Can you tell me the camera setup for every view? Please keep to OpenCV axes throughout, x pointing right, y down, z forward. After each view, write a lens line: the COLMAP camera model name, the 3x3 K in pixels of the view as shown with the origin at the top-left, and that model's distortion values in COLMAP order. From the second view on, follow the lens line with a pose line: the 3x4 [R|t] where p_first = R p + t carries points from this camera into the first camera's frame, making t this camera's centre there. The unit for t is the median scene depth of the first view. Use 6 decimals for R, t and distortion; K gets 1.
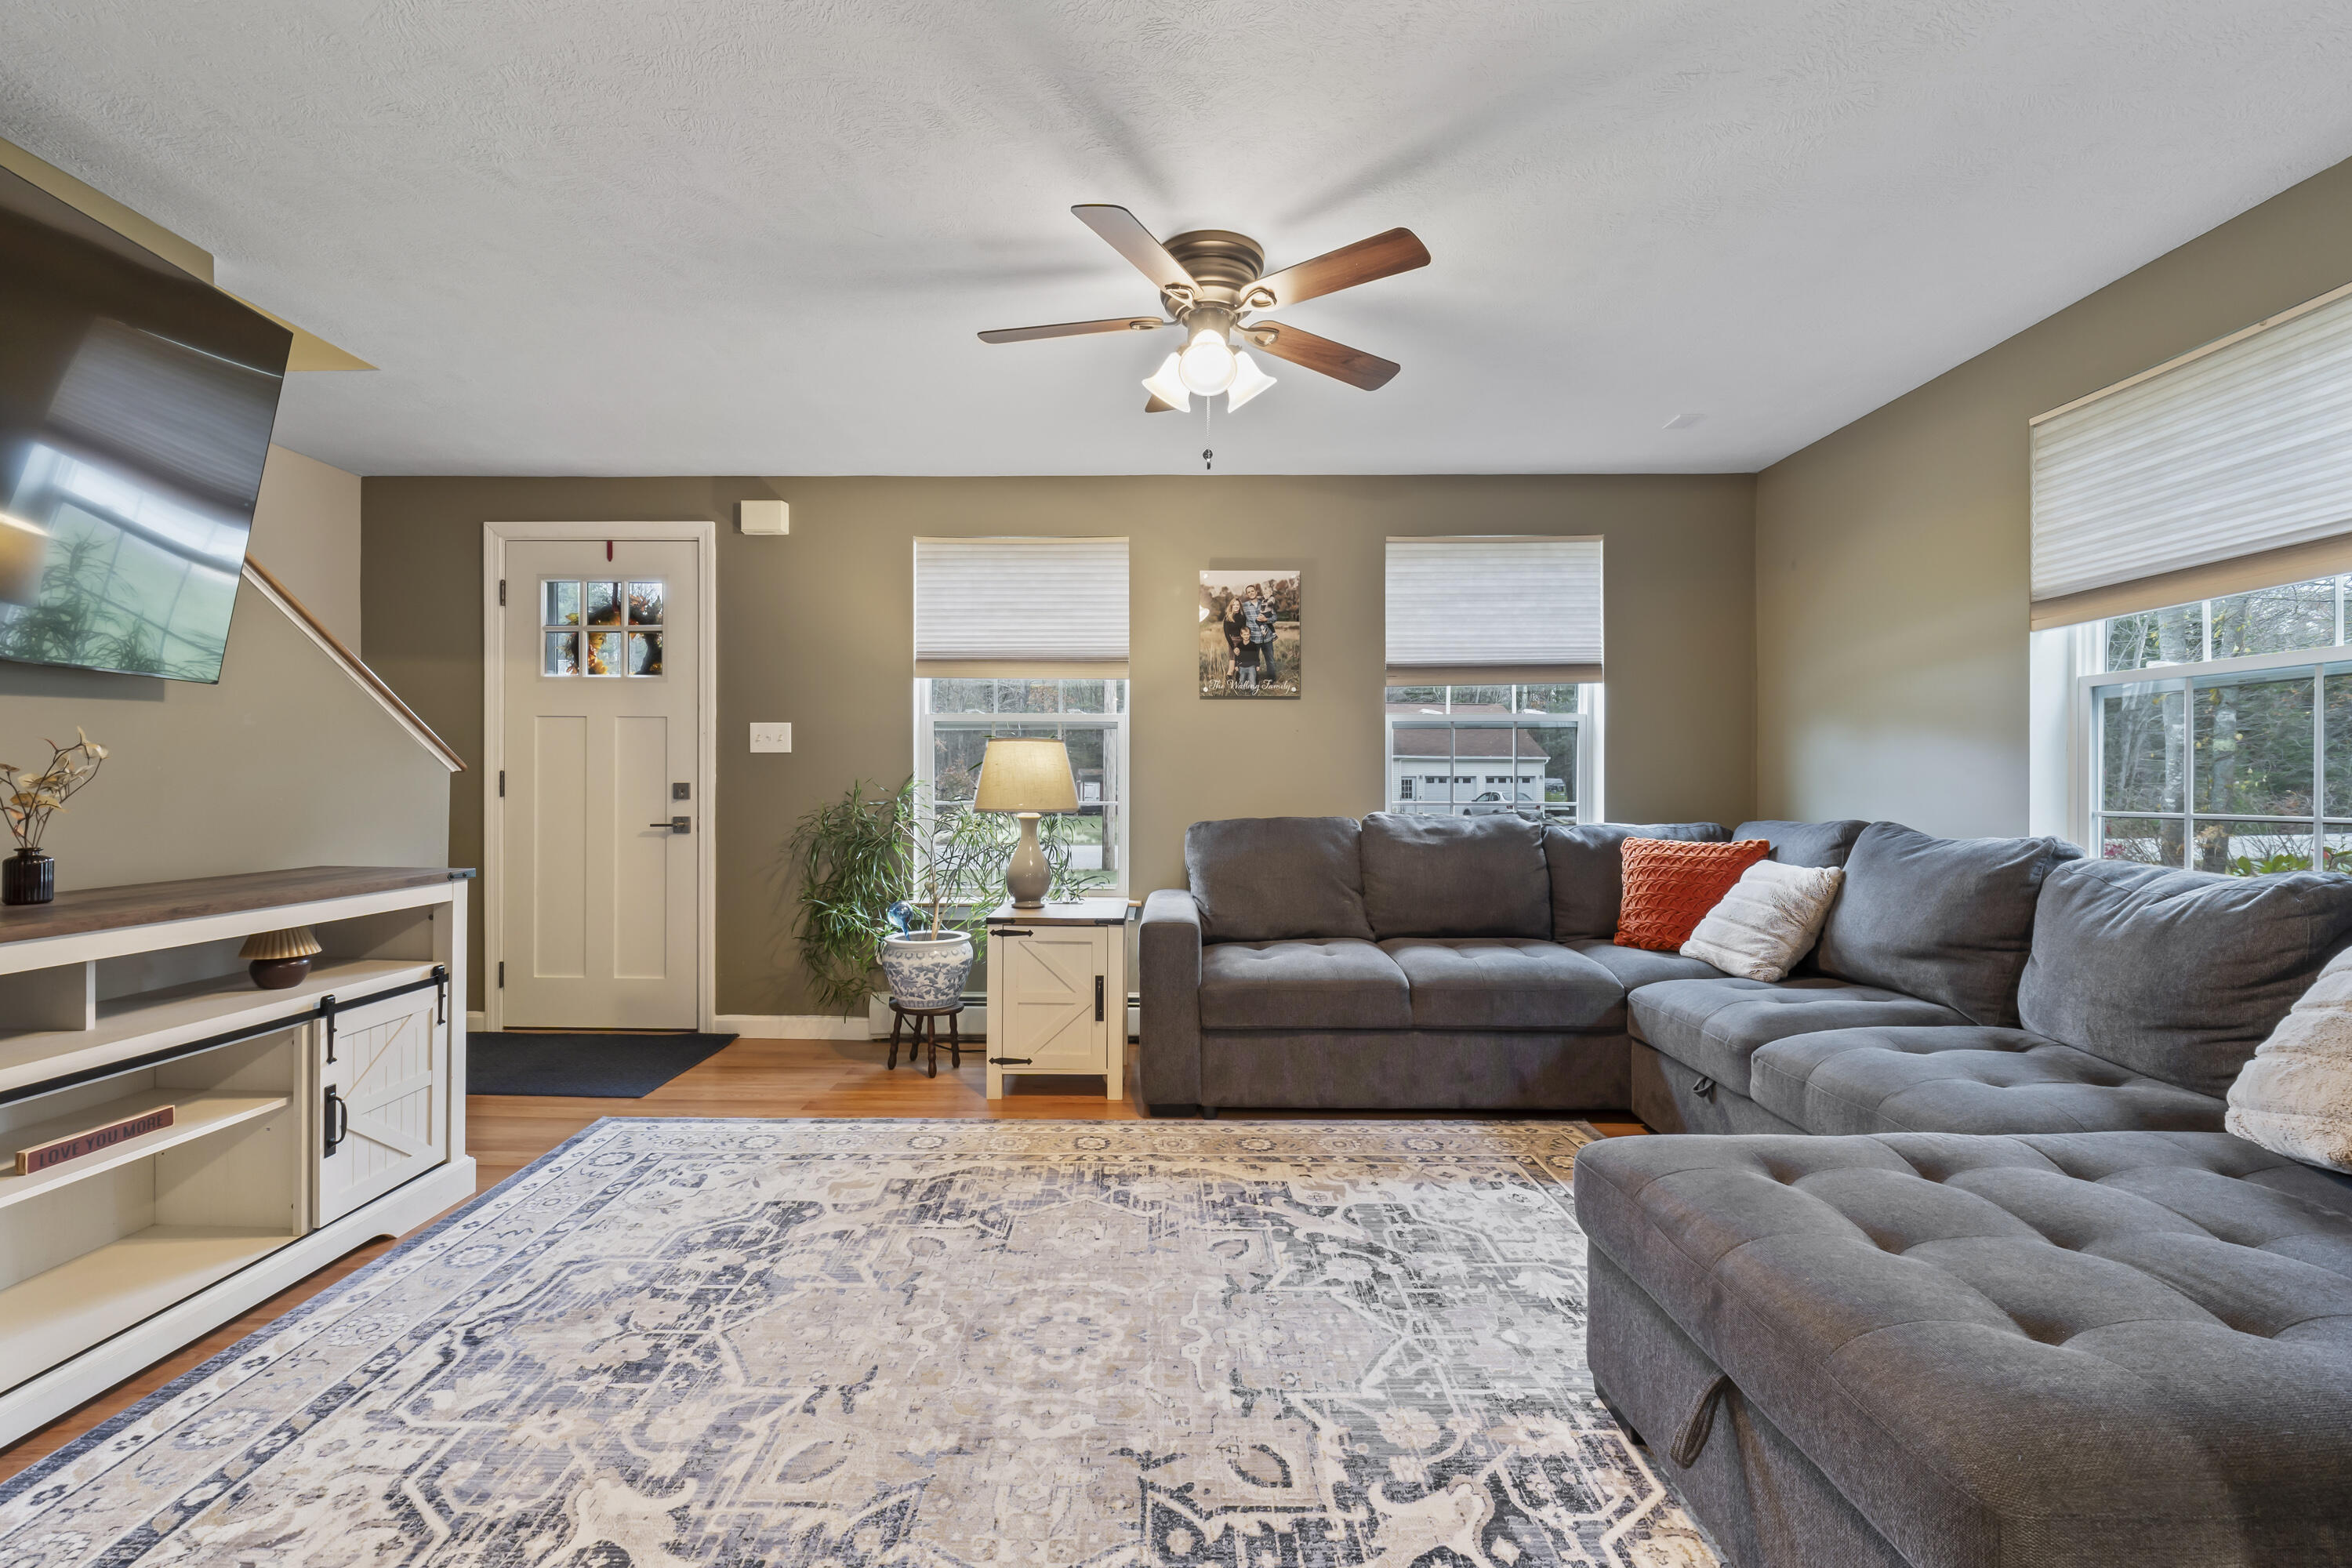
lens RADIAL K [[980.7, 0, 1174.4], [0, 980.7, 786.4], [0, 0, 1]] dist [-0.010823, 0.000568]
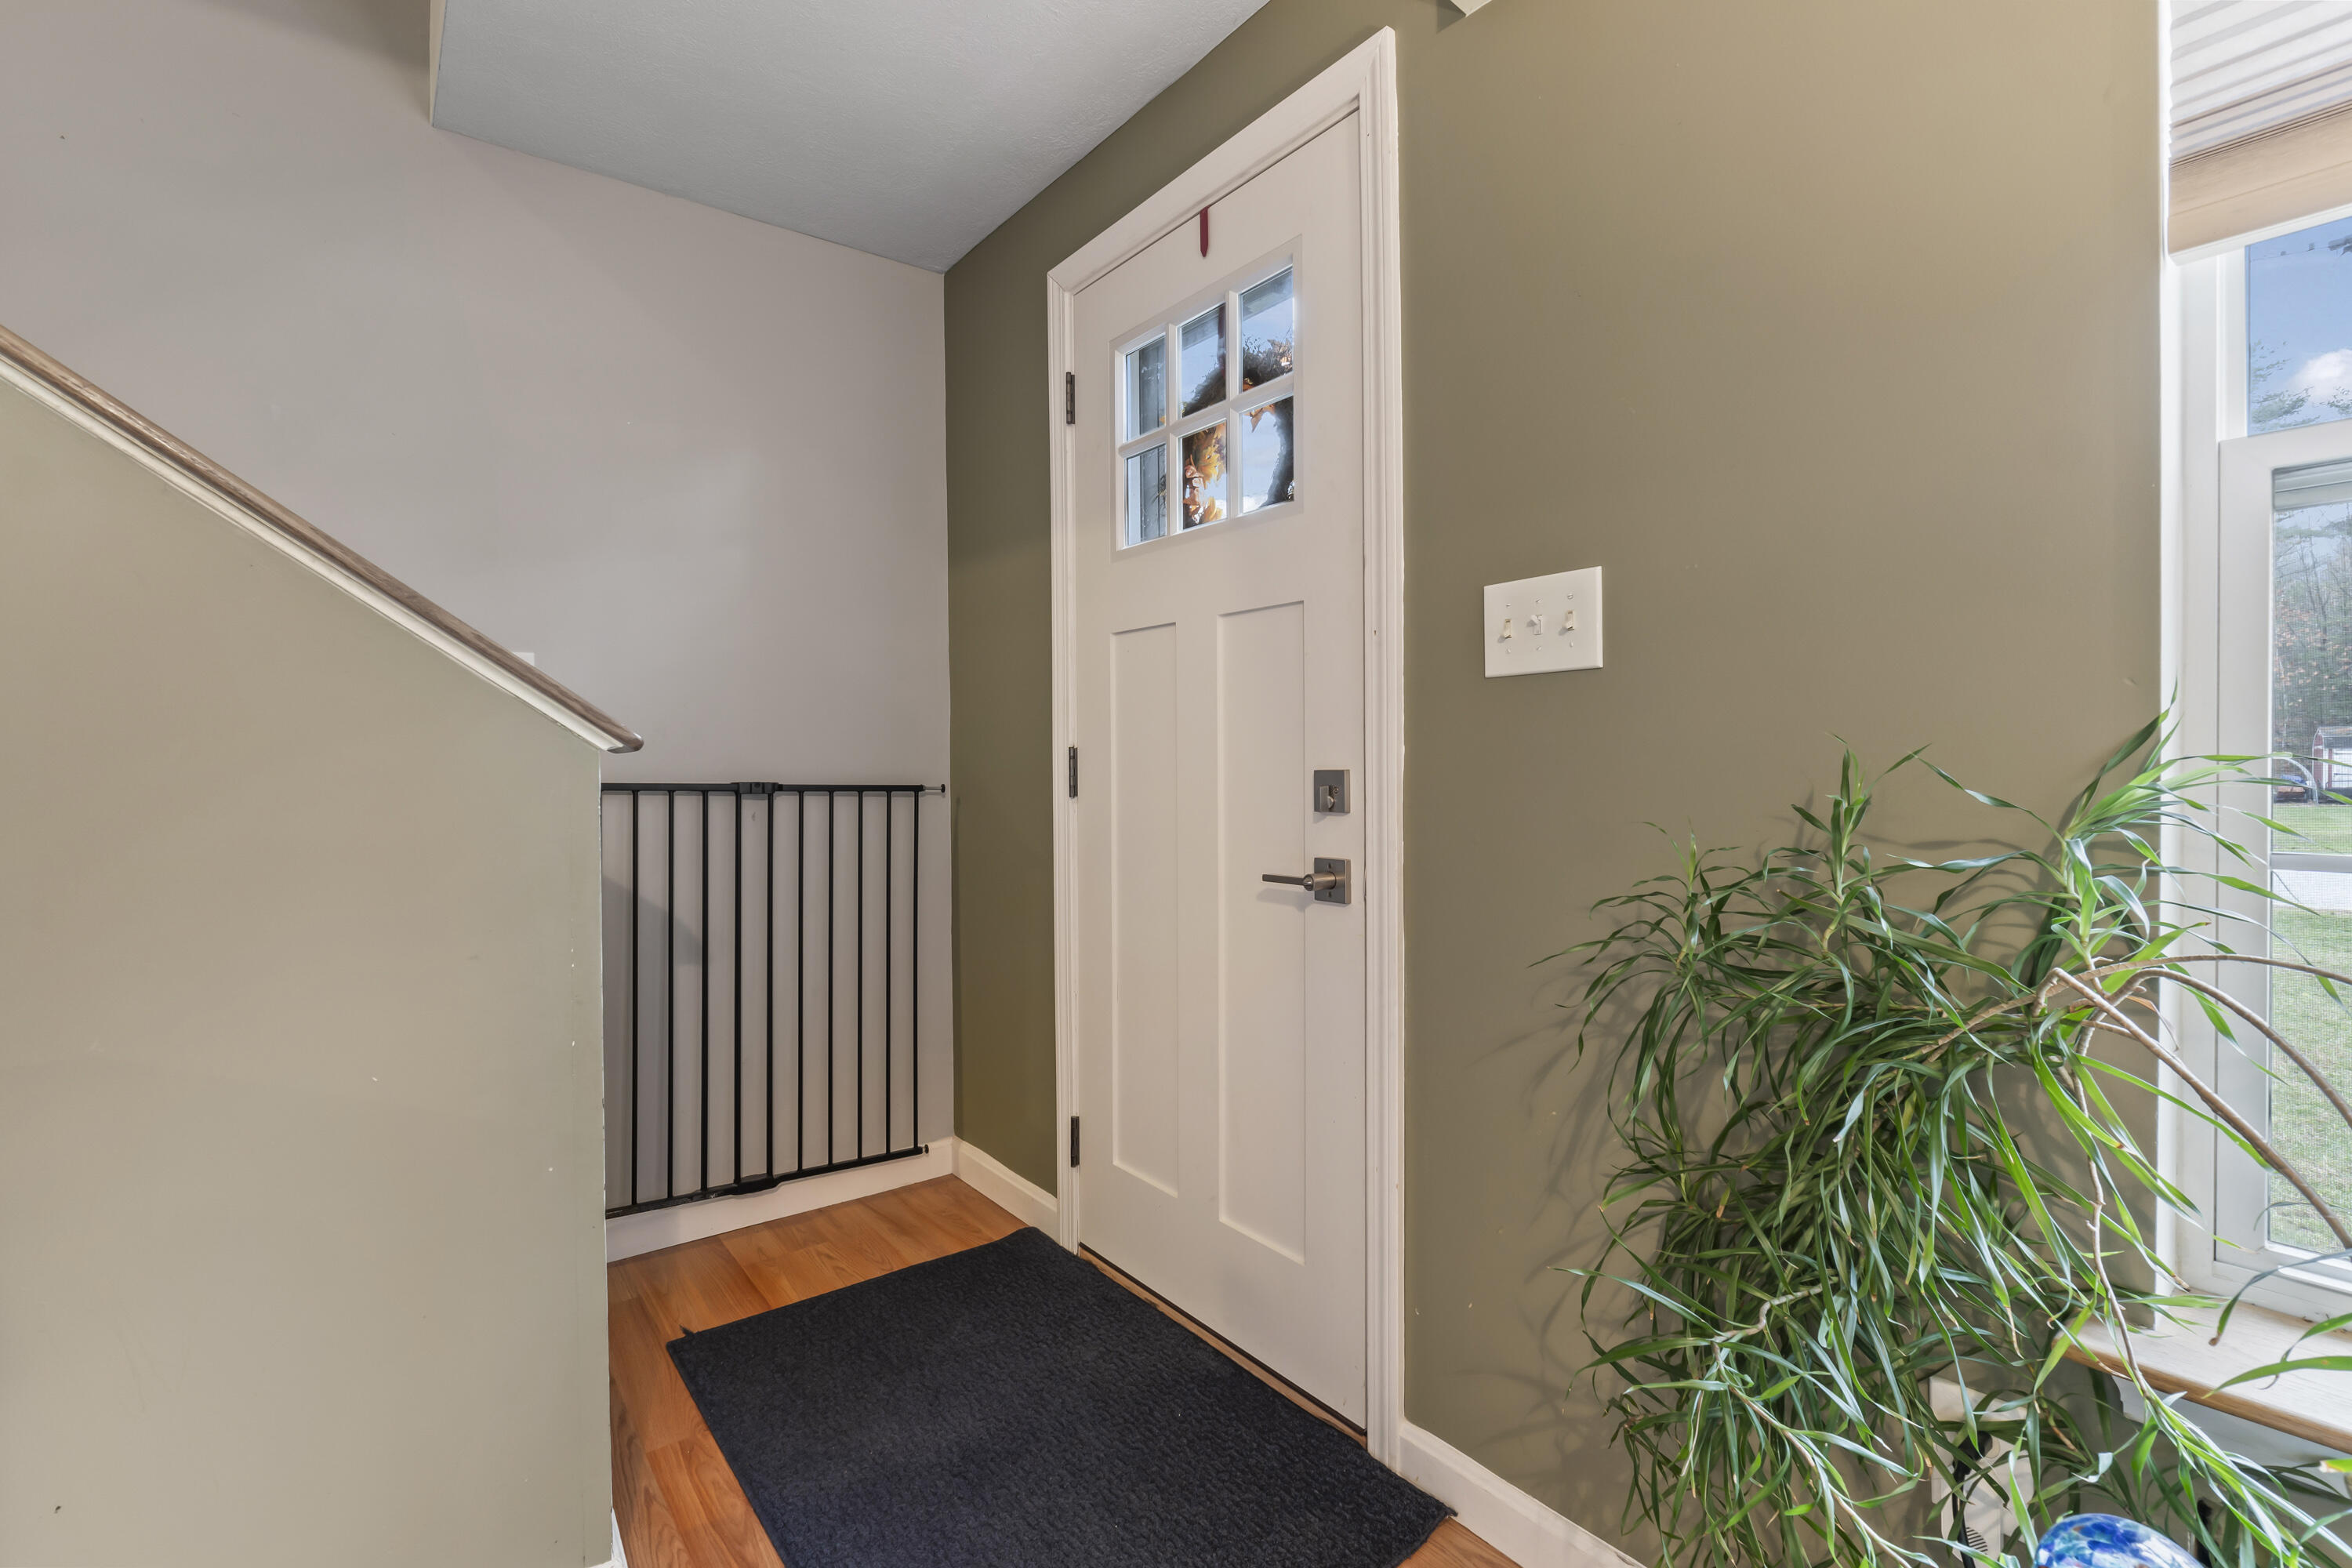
lens RADIAL K [[1053.9, 0, 1176.3], [0, 1053.9, 774.9], [0, 0, 1]] dist [-0.002247, 0.000272]
pose [[0.615813, 0.002173, -0.787890, -0.218632], [0.004055, 0.999974, 0.005927, -0.004160], [0.787882, -0.006845, 0.615788, 0.700183]]
